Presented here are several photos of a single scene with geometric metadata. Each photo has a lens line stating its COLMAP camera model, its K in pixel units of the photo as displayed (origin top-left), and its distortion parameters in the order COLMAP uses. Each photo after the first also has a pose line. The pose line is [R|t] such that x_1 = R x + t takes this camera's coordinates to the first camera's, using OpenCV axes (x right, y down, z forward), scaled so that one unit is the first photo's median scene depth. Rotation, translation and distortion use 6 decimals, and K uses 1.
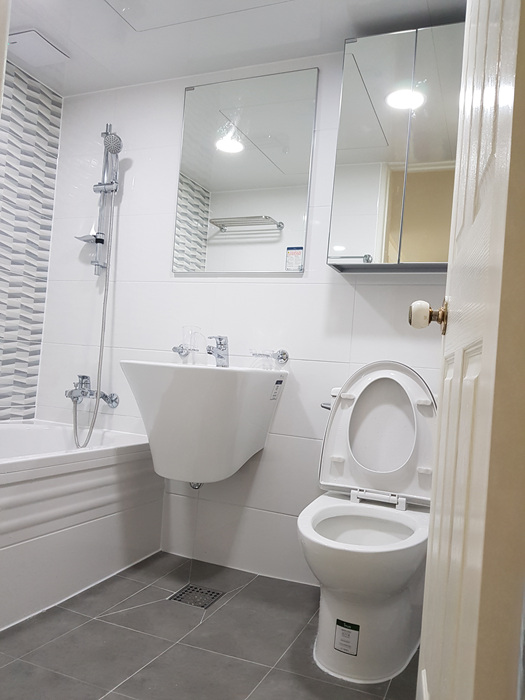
lens RADIAL K [[563.7, 0, 265.5], [0, 563.7, 346.4], [0, 0, 1]] dist [0.041447, -0.047961]
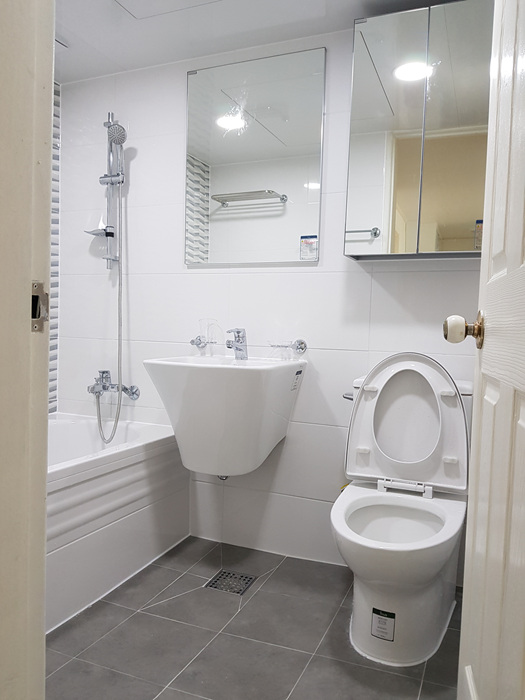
lens RADIAL K [[563.7, 0, 257.3], [0, 563.7, 346.0], [0, 0, 1]] dist [0.041447, -0.047961]
pose [[0.998901, -0.045815, -0.009875, -0.037856], [0.046437, 0.995992, 0.076444, -0.063226], [0.006333, -0.076819, 0.997025, -0.007619]]
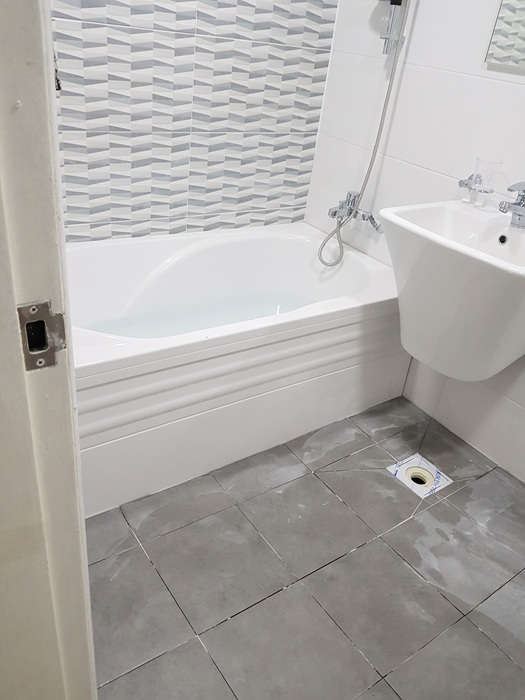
lens RADIAL K [[563.7, 0, 267.7], [0, 563.7, 355.1], [0, 0, 1]] dist [0.041447, -0.047961]
pose [[0.856788, 0.285601, -0.429355, 0.009478], [-0.034203, 0.862259, 0.505311, -0.183122], [0.514533, -0.418260, 0.748542, 0.211016]]
